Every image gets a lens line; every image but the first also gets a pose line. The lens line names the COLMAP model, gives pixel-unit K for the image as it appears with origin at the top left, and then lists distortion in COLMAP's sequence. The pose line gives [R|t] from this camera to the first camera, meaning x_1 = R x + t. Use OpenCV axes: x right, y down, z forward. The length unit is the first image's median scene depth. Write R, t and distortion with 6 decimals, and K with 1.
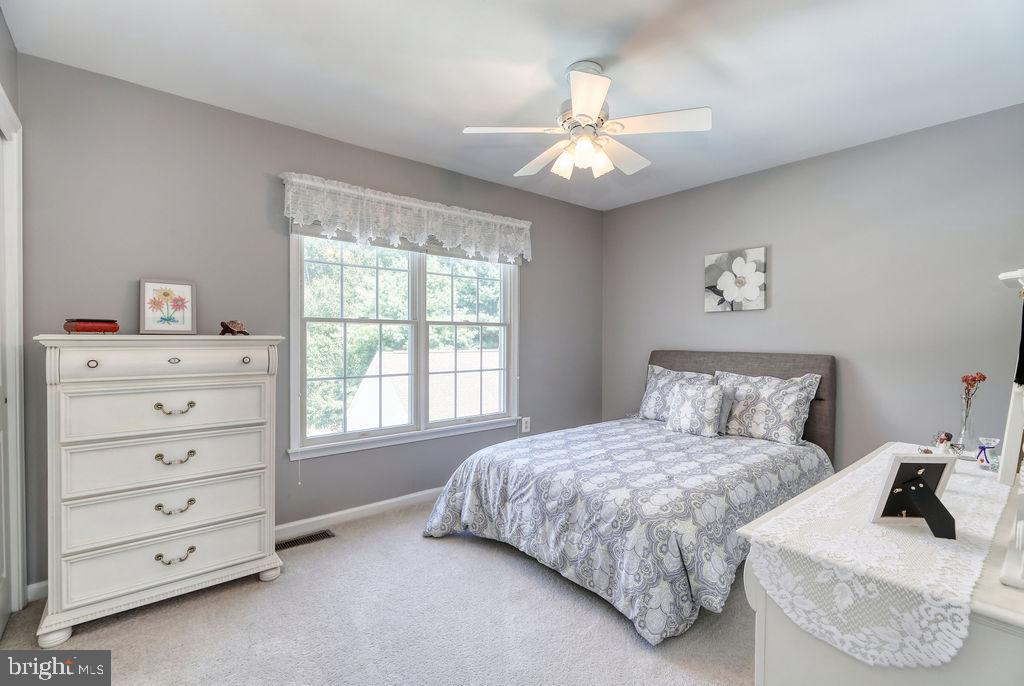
lens RADIAL K [[460.1, 0, 513.7], [0, 460.1, 342.9], [0, 0, 1]] dist [-0.011643, -0.001509]
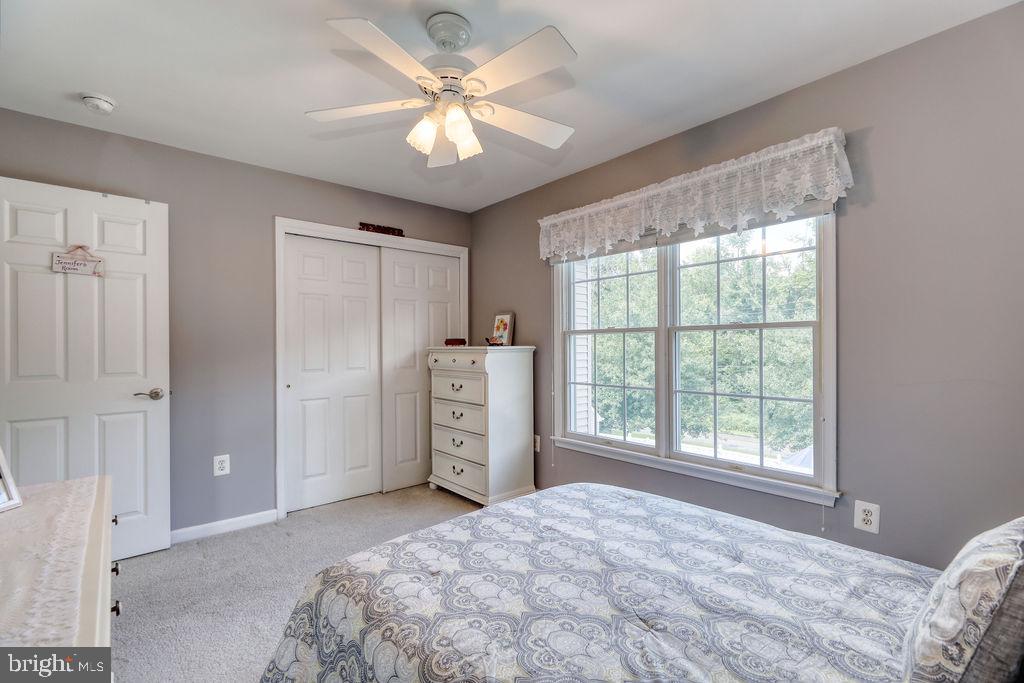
lens RADIAL K [[460.1, 0, 513.7], [0, 460.1, 344.5], [0, 0, 1]] dist [-0.011643, -0.001509]
pose [[0.008212, -0.008625, -0.999929, 0.880553], [-0.007041, 0.999938, -0.008683, -0.008761], [0.999941, 0.007112, 0.008151, 1.003389]]
